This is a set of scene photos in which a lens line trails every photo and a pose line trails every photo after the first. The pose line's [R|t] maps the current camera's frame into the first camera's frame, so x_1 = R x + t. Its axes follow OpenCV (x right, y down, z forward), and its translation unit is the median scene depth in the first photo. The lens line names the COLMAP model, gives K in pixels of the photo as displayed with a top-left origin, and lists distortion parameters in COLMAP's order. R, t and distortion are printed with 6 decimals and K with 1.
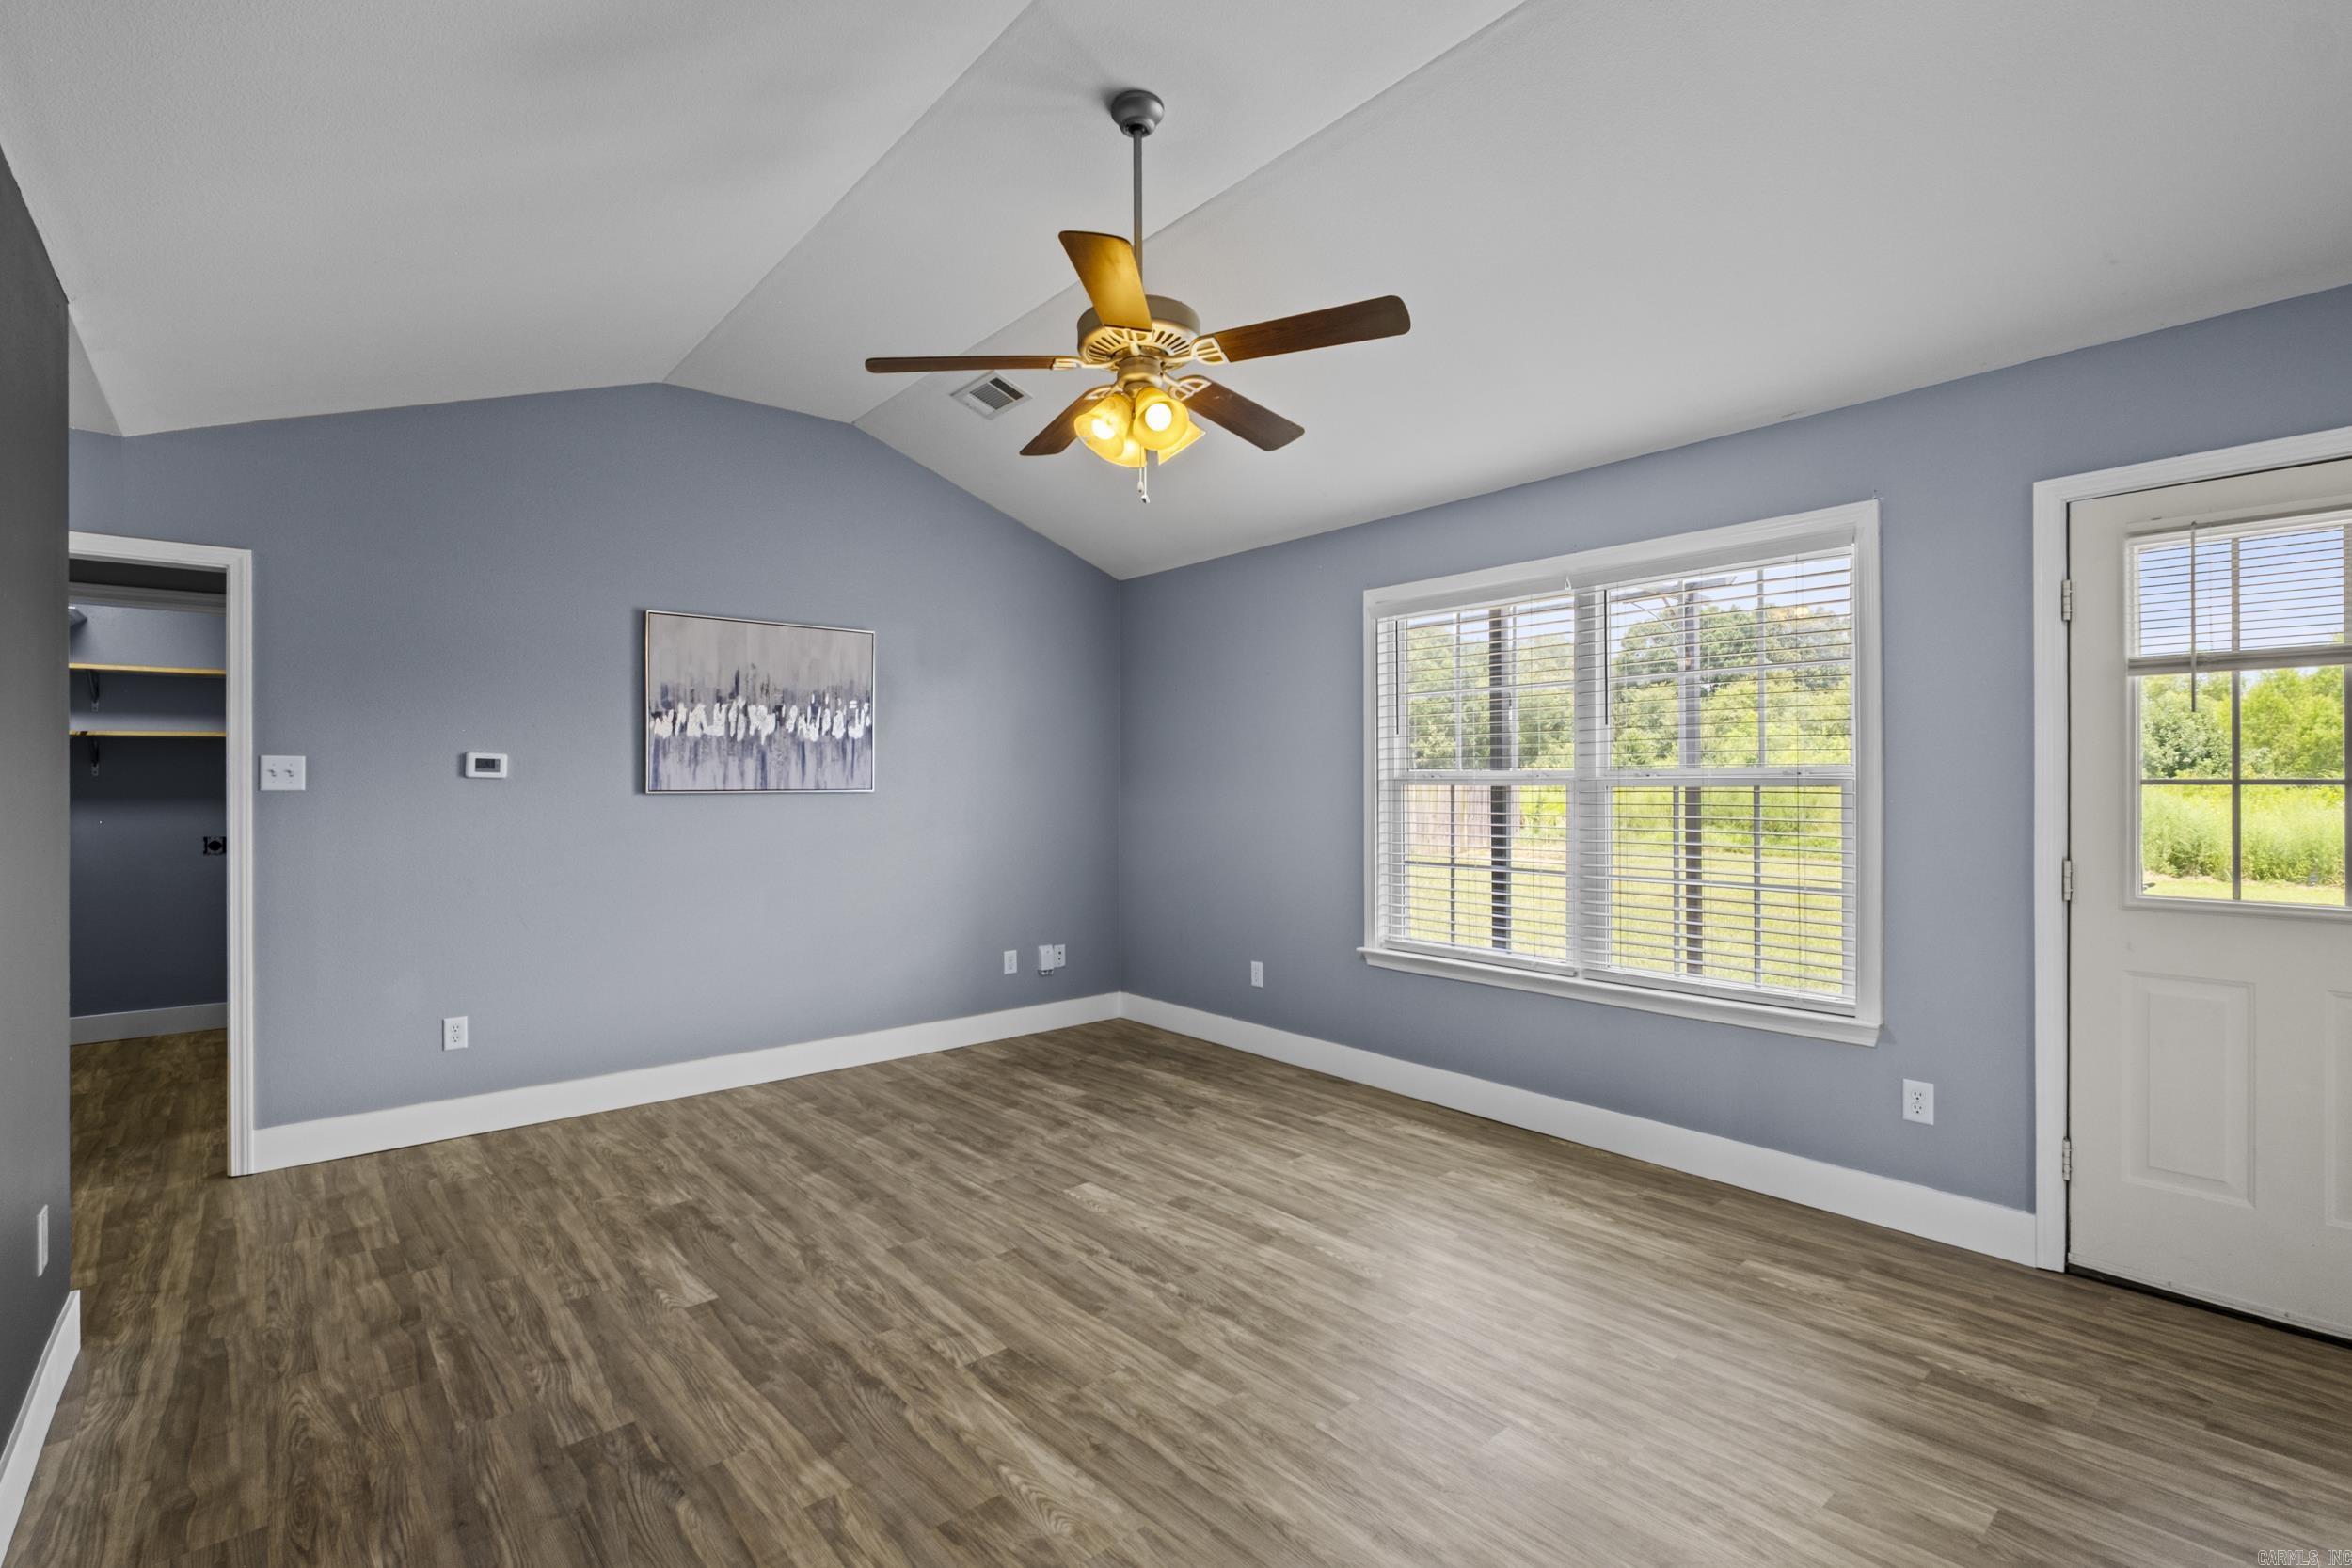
lens RADIAL K [[1060.7, 0, 1148.5], [0, 1060.7, 783.9], [0, 0, 1]] dist [-0.007012, -0.000337]
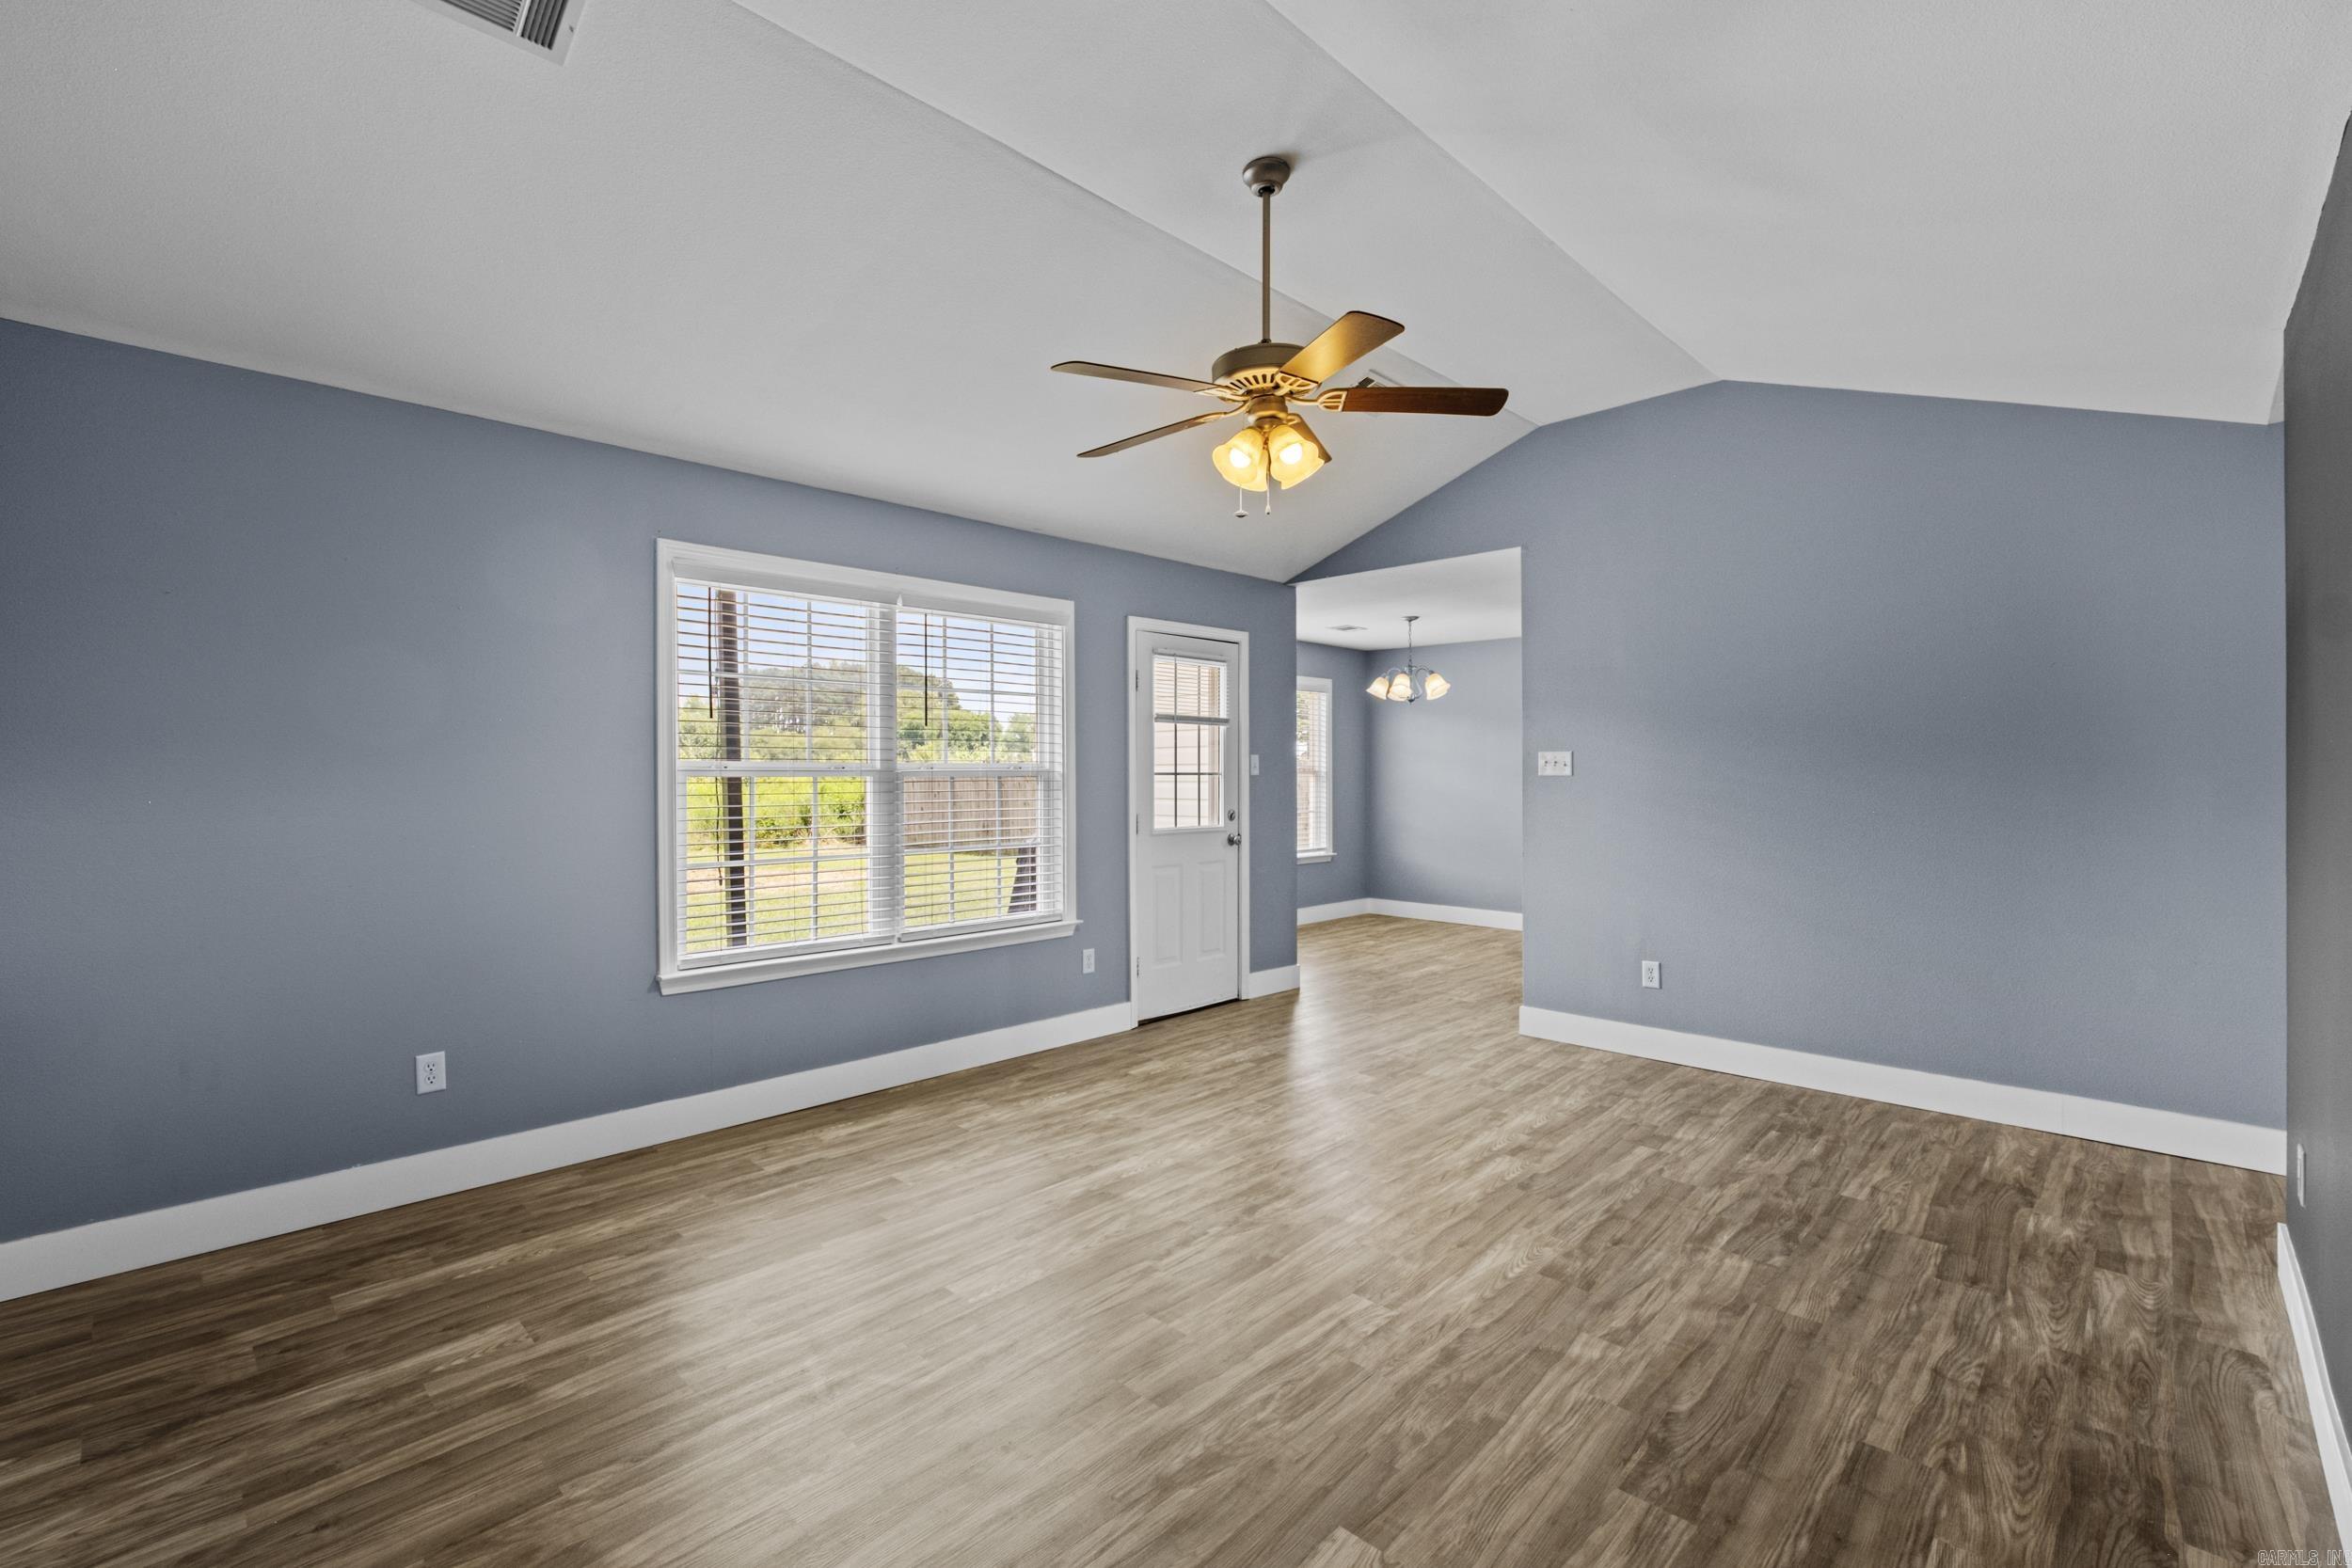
lens RADIAL K [[1023.4, 0, 1158.4], [0, 1023.4, 781.2], [0, 0, 1]] dist [-0.007081, -0.000284]
pose [[-0.095600, -0.004103, 0.995411, -0.912782], [0.003186, 0.999985, 0.004428, 0.003454], [-0.995415, 0.003595, -0.095586, 1.028619]]
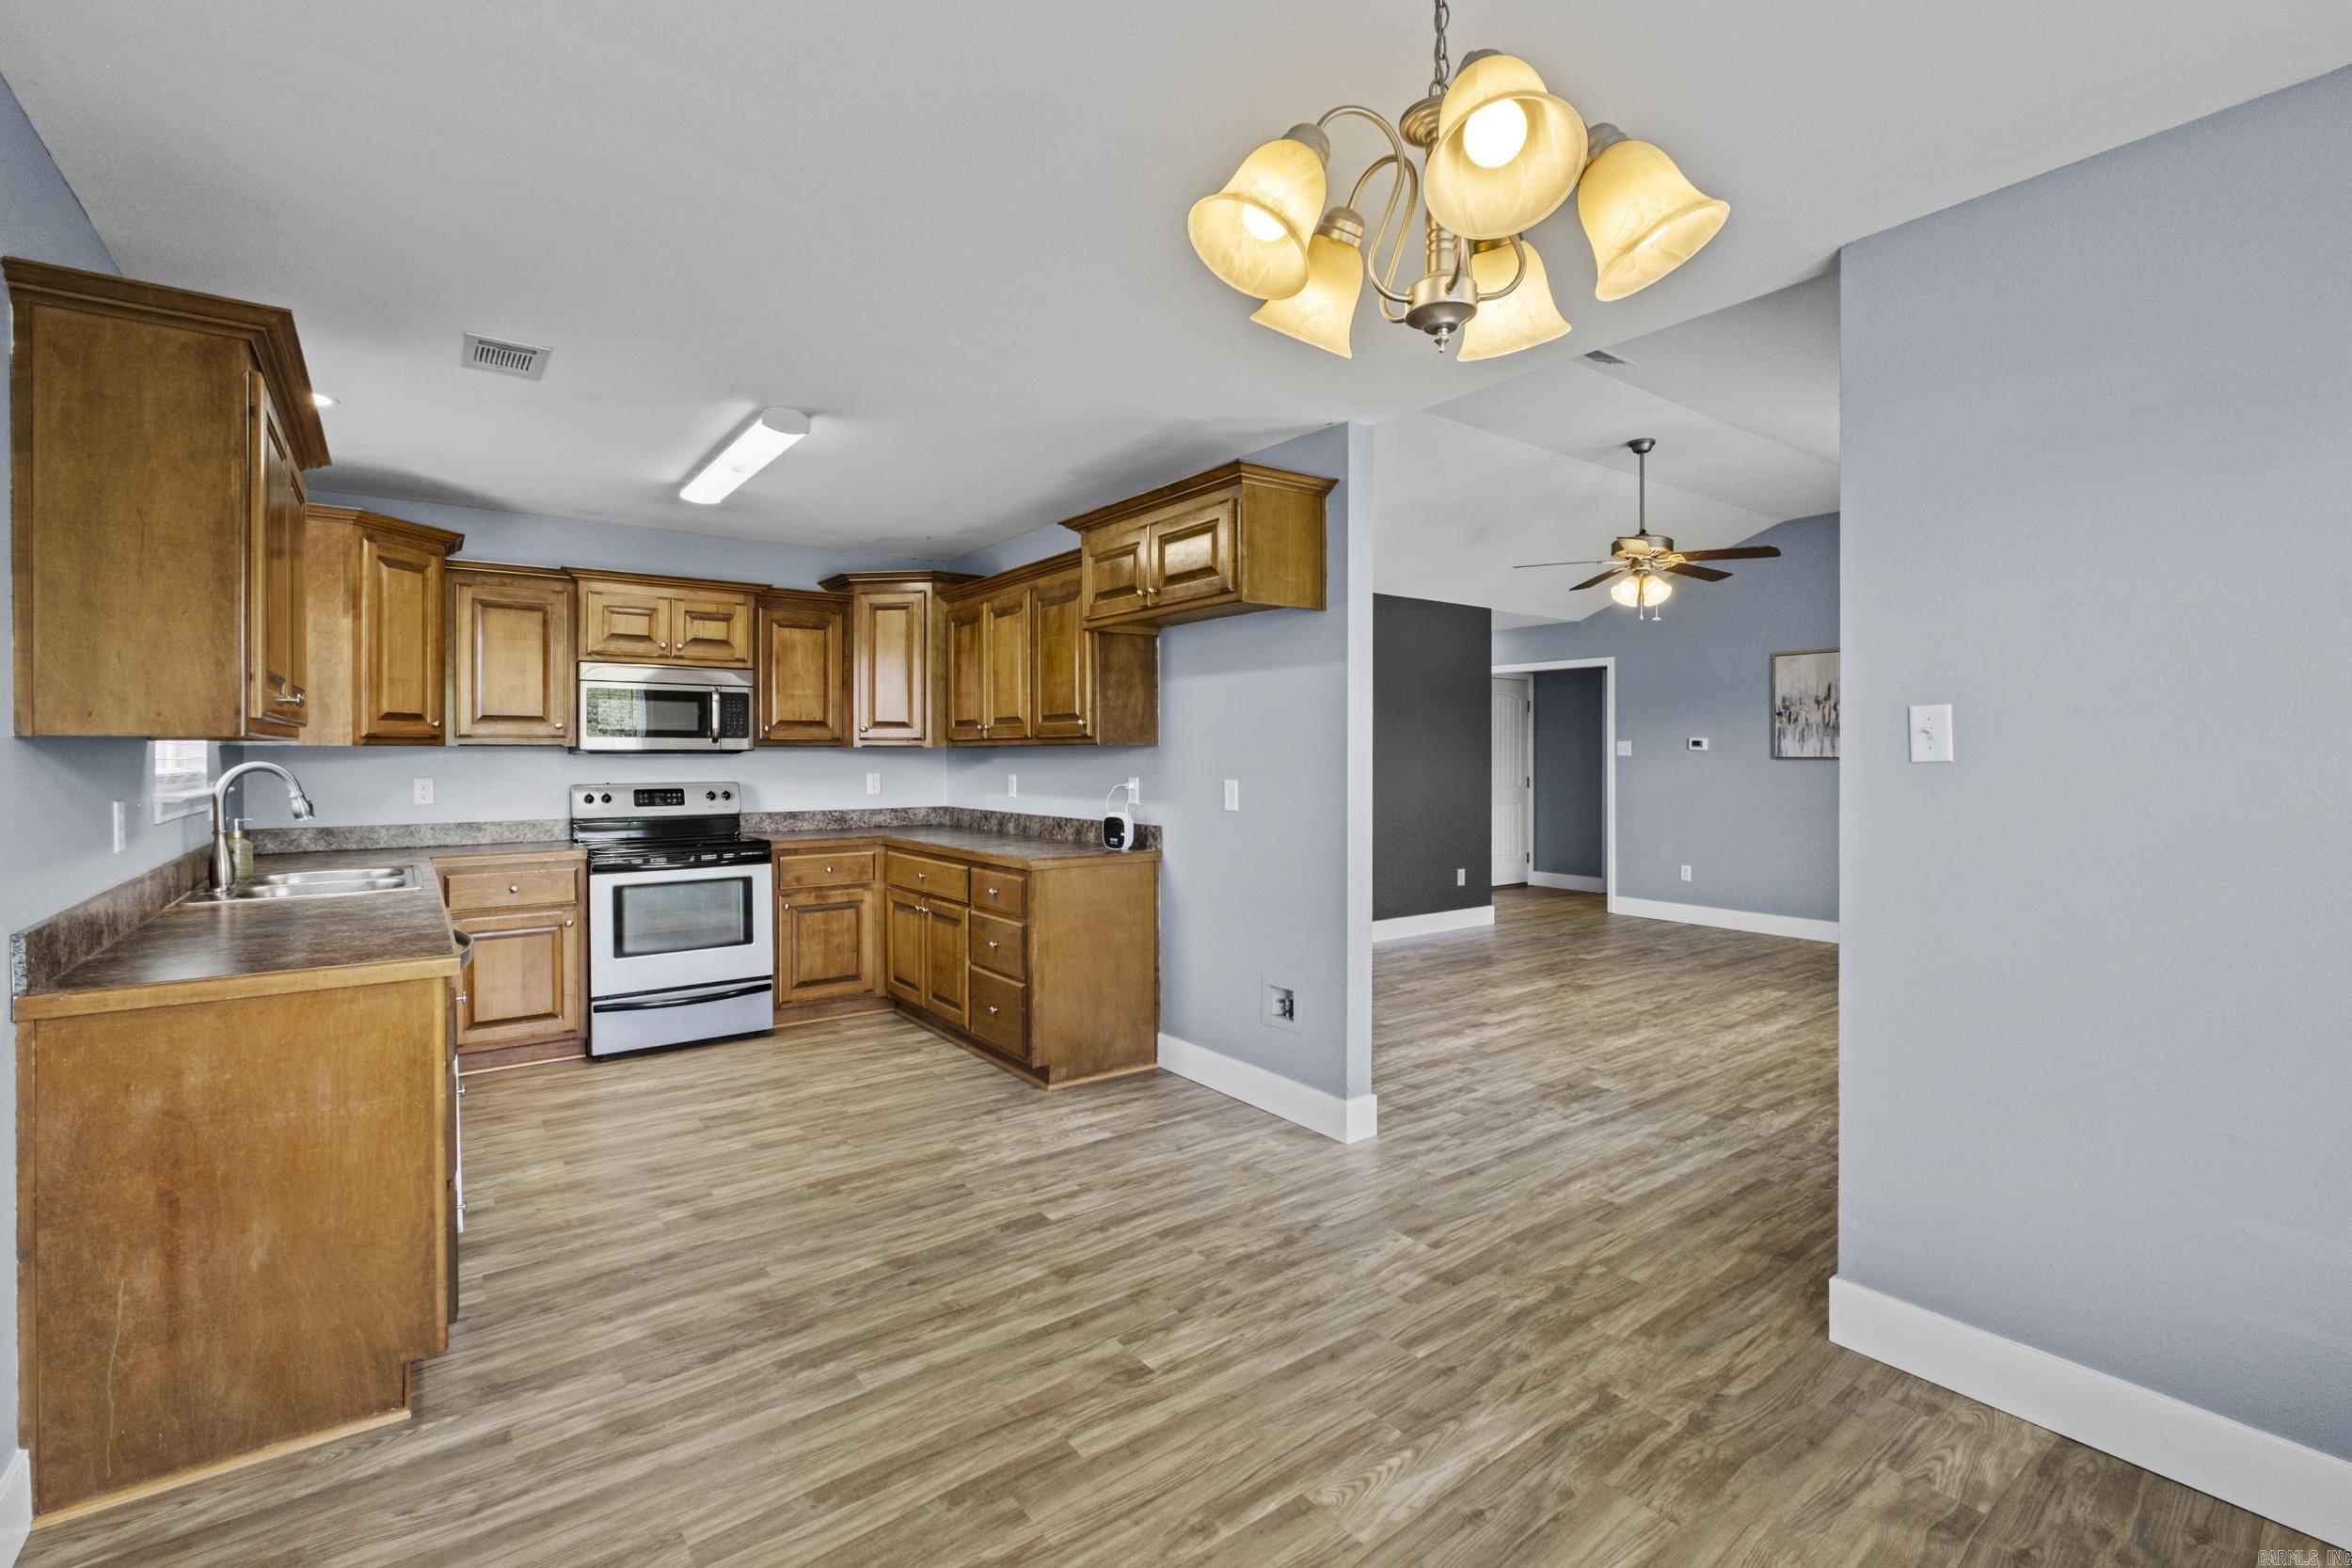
lens RADIAL K [[1046.2, 0, 1166.0], [0, 1046.2, 753.5], [0, 0, 1]] dist [-0.005983, 0.000312]
pose [[-0.055354, 0.003508, -0.998461, 1.841935], [-0.000063, 0.999994, 0.003517, -0.007565], [0.998467, 0.000258, -0.055354, 0.122158]]
